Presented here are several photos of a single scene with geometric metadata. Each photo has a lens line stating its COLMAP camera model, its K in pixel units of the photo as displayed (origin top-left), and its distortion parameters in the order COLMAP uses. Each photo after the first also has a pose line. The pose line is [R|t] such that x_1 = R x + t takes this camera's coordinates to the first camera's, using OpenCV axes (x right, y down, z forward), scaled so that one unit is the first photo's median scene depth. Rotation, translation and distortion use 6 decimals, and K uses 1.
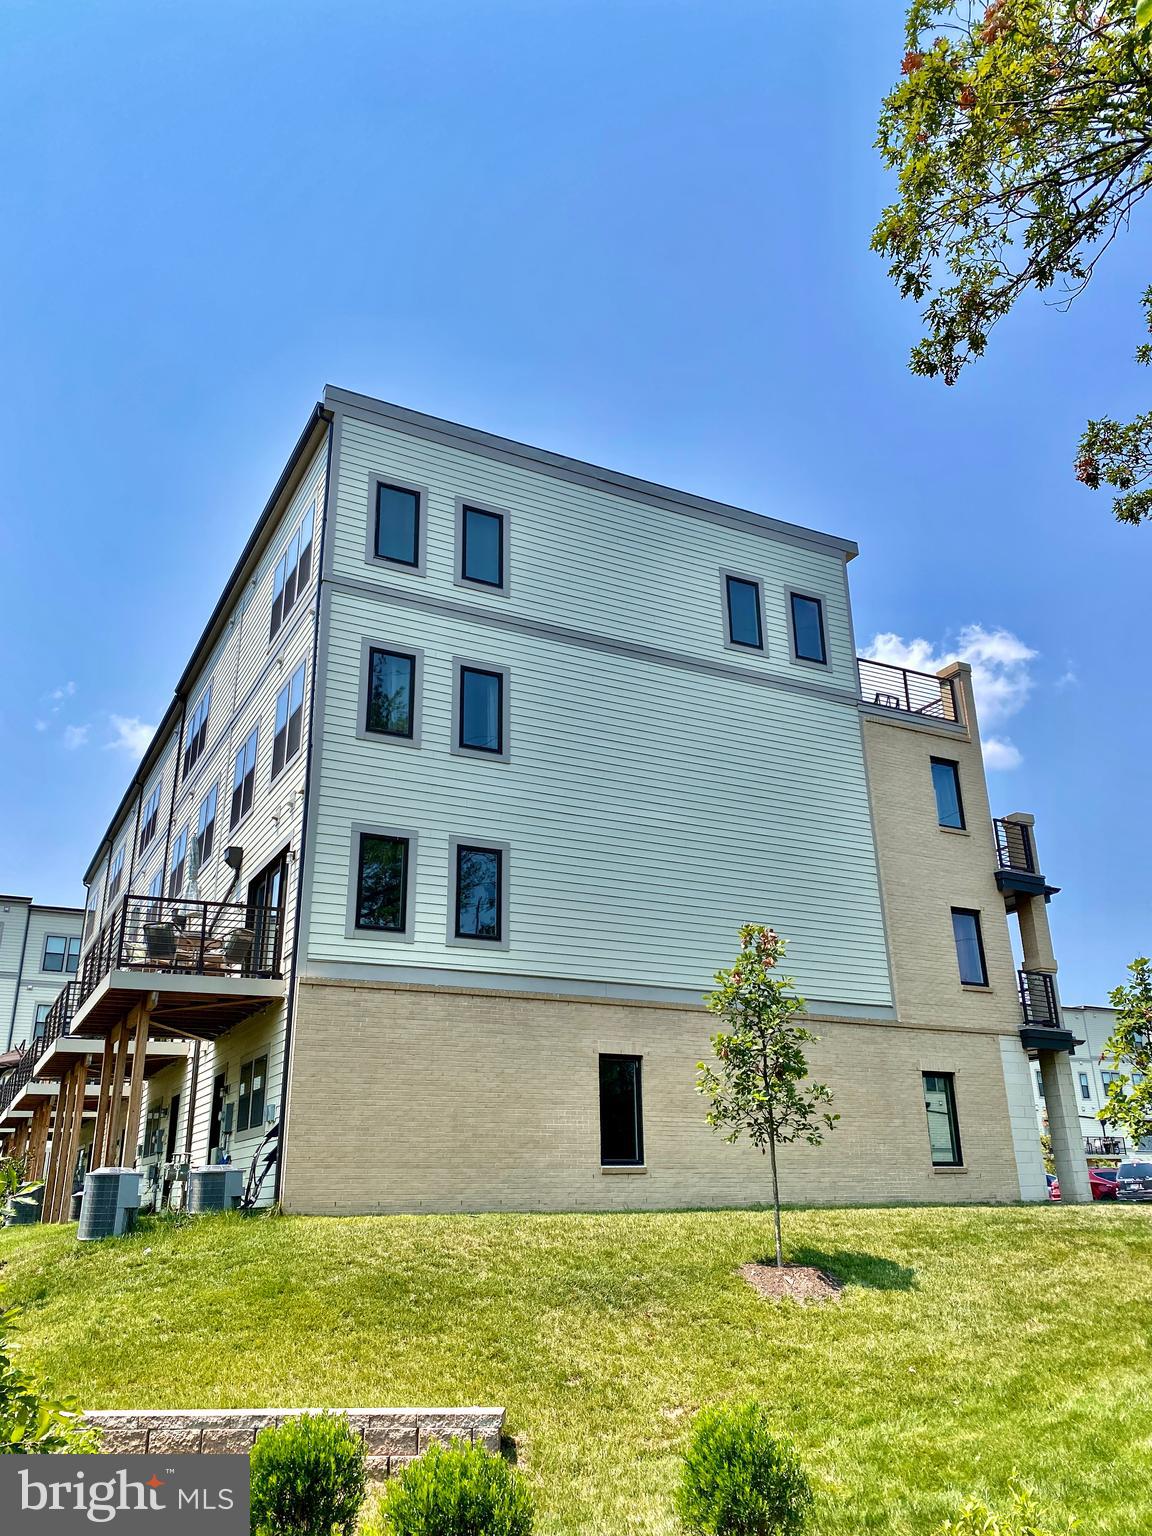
lens RADIAL K [[1178.2, 0, 585.4], [0, 1178.2, 756.4], [0, 0, 1]] dist [0.032525, -0.064293]
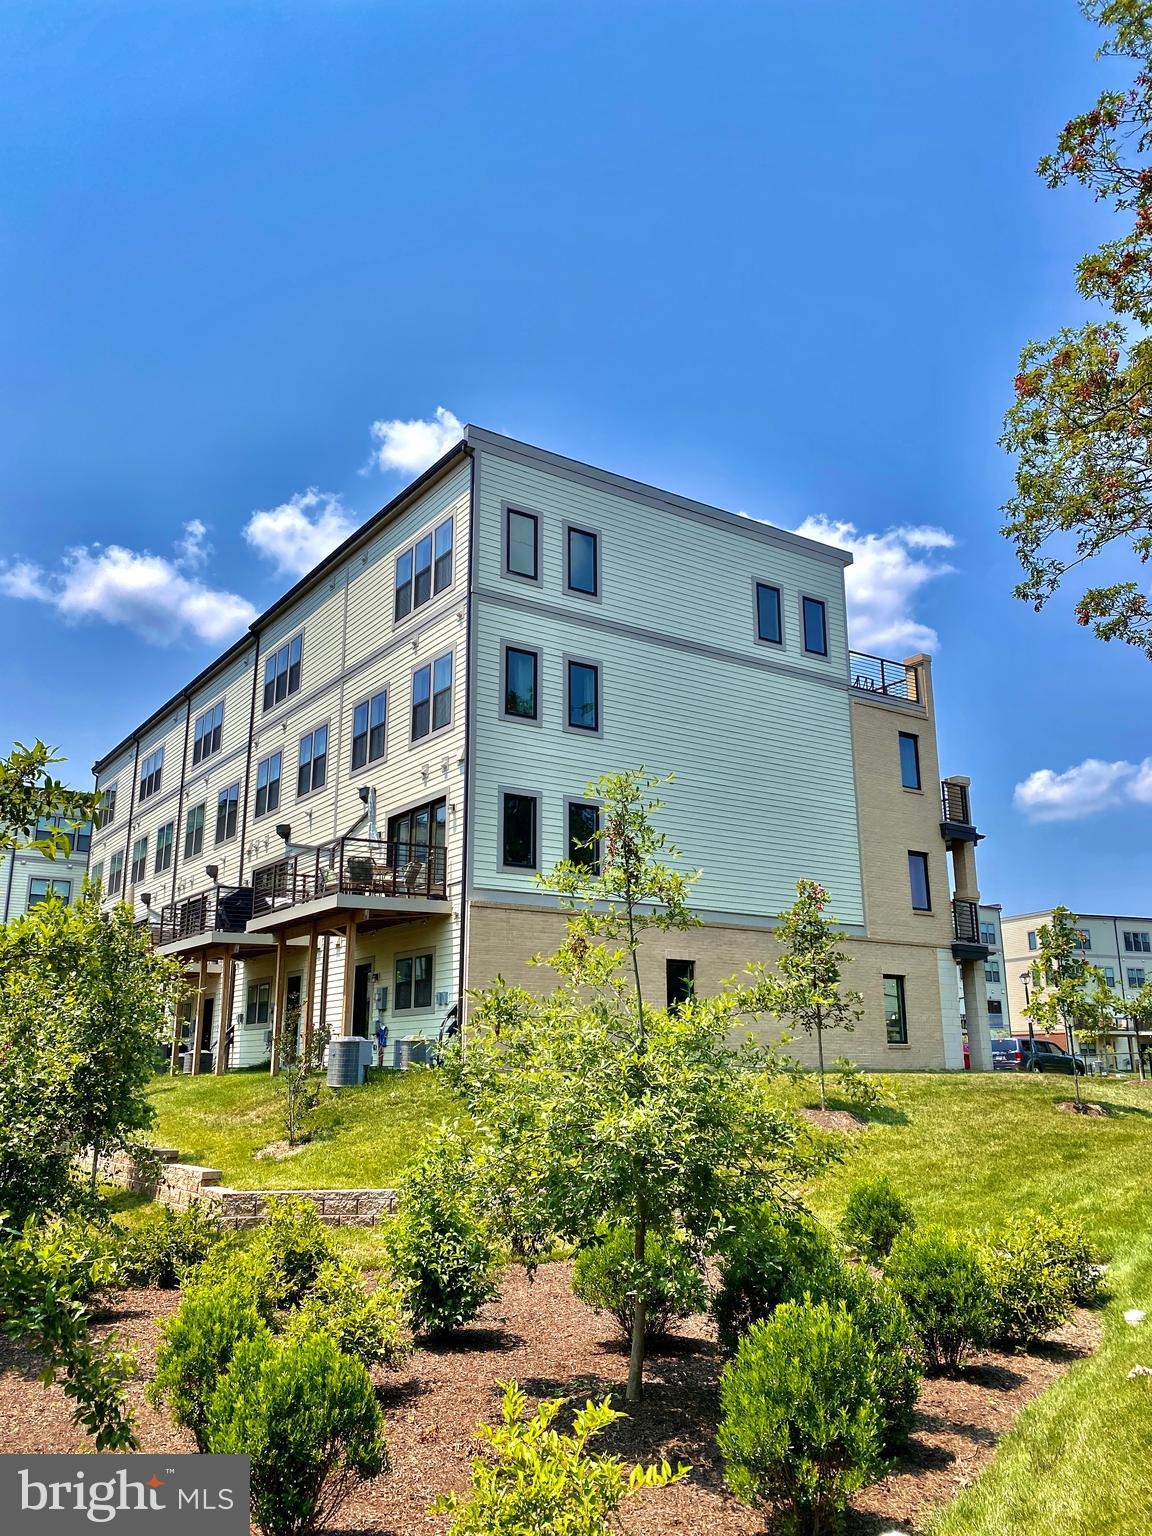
lens RADIAL K [[1175.9, 0, 576.0], [0, 1175.9, 768.0], [0, 0, 1]] dist [0.089735, -0.256690]
pose [[0.993765, 0.041603, 0.103438, -0.226537], [-0.053498, 0.991921, 0.115021, -0.109231], [-0.097818, -0.119837, 0.987963, -0.283225]]
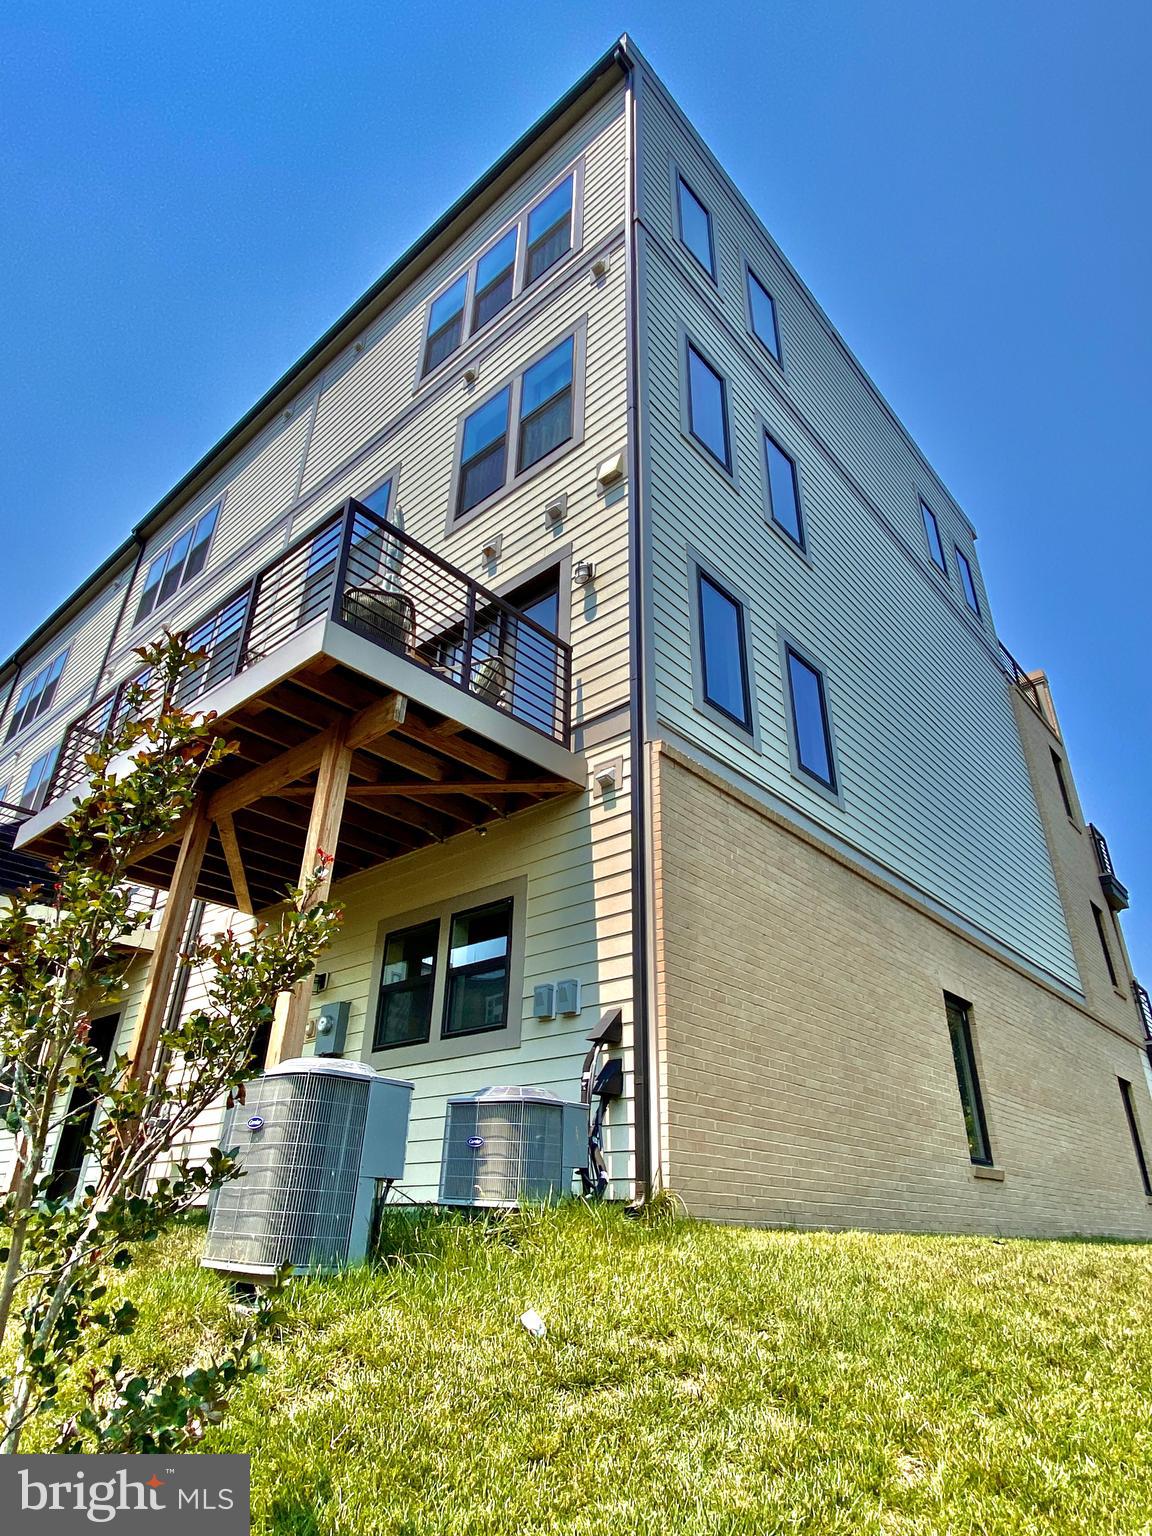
lens RADIAL K [[883.8, 0, 576.0], [0, 883.8, 768.0], [0, 0, 1]] dist [0.003550, 0.000266]
pose [[0.935214, 0.197224, 0.294069, -0.329822], [-0.159845, 0.976228, -0.146381, 0.222263], [-0.315949, 0.089892, 0.944508, 0.549731]]
